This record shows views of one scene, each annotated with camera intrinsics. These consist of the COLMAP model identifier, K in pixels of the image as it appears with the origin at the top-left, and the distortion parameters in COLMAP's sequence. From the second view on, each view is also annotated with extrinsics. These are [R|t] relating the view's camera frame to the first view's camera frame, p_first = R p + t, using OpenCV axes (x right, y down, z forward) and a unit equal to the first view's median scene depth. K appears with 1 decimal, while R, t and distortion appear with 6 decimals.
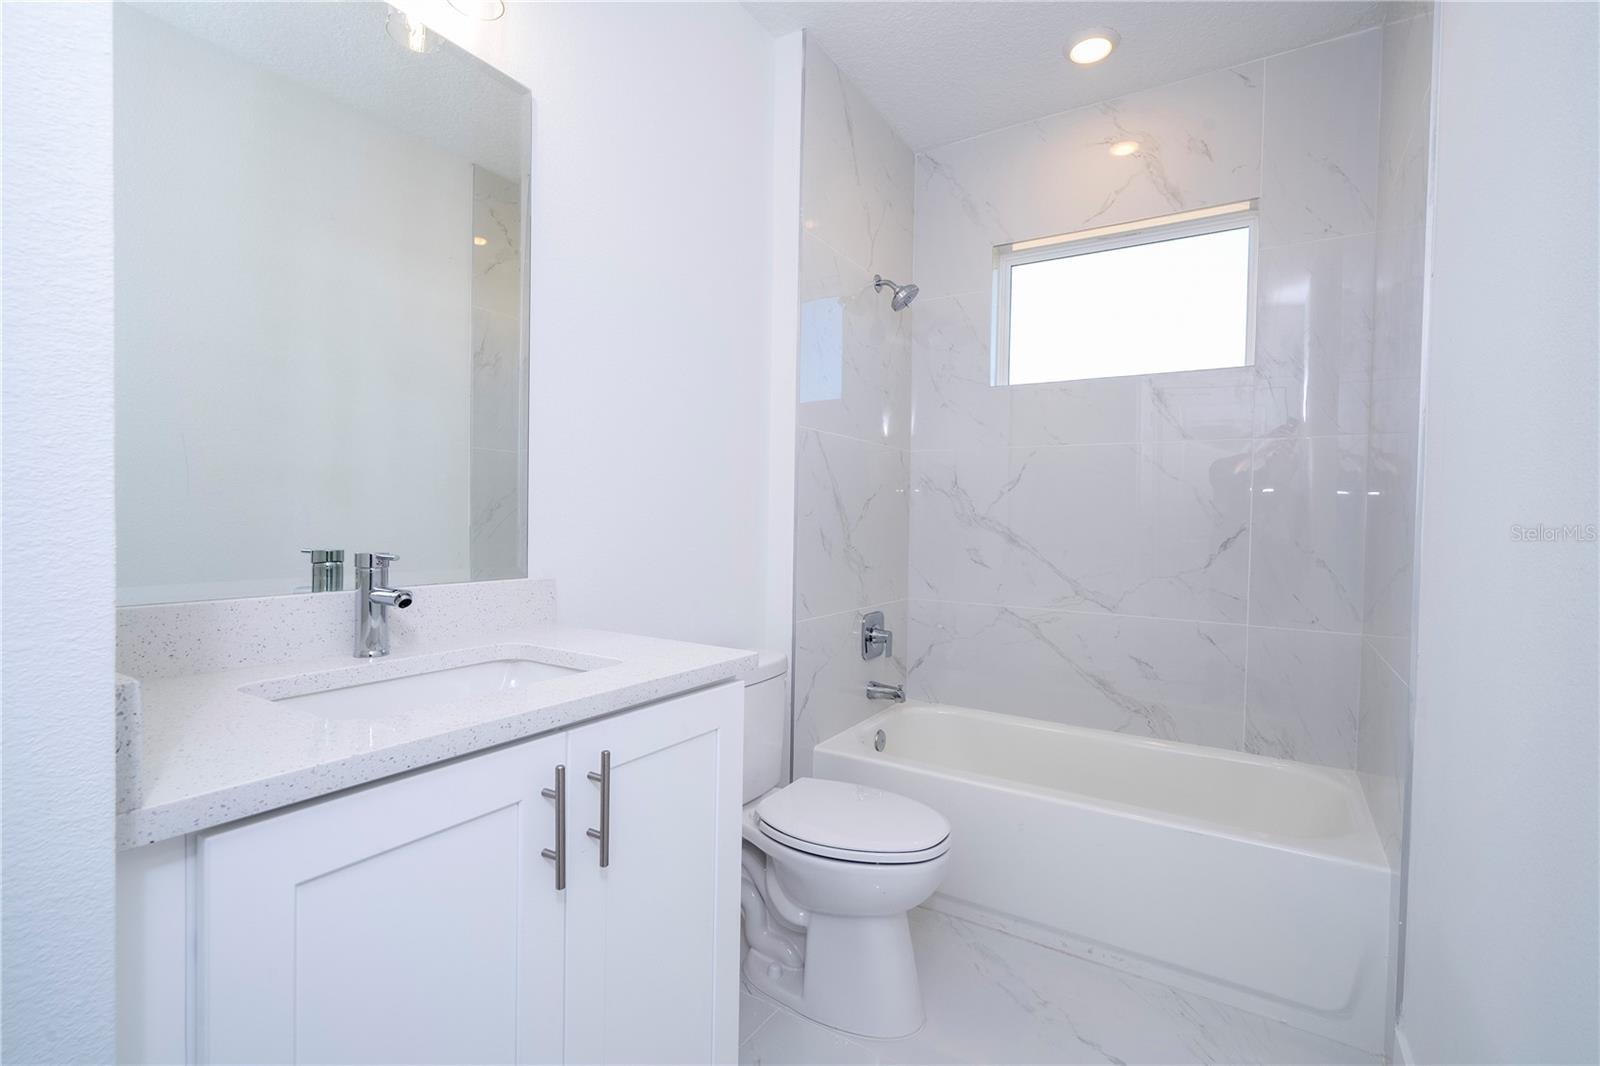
lens RADIAL K [[722.3, 0, 804.3], [0, 722.3, 532.7], [0, 0, 1]] dist [0.007290, 0.000170]
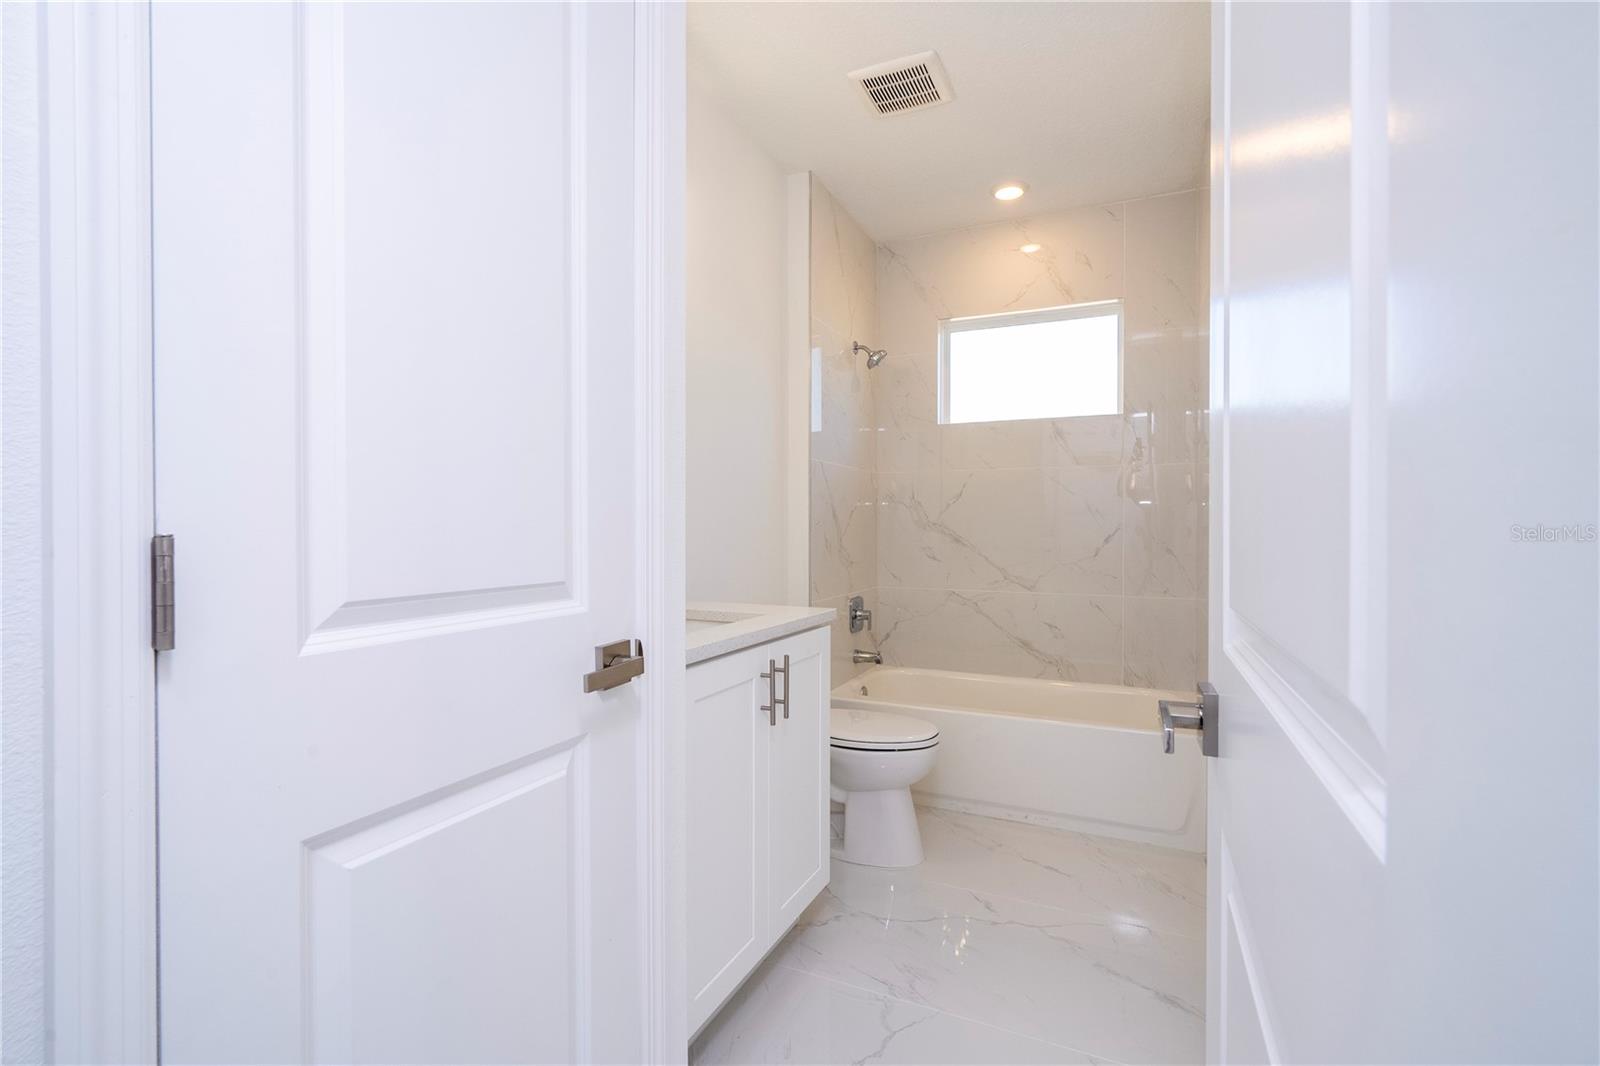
lens RADIAL K [[722.3, 0, 797.7], [0, 722.3, 531.5], [0, 0, 1]] dist [0.007290, 0.000170]
pose [[0.992833, -0.016961, 0.118300, -0.172448], [0.018466, 0.999762, -0.011638, 0.004680], [-0.118074, 0.013739, 0.992910, -0.308209]]
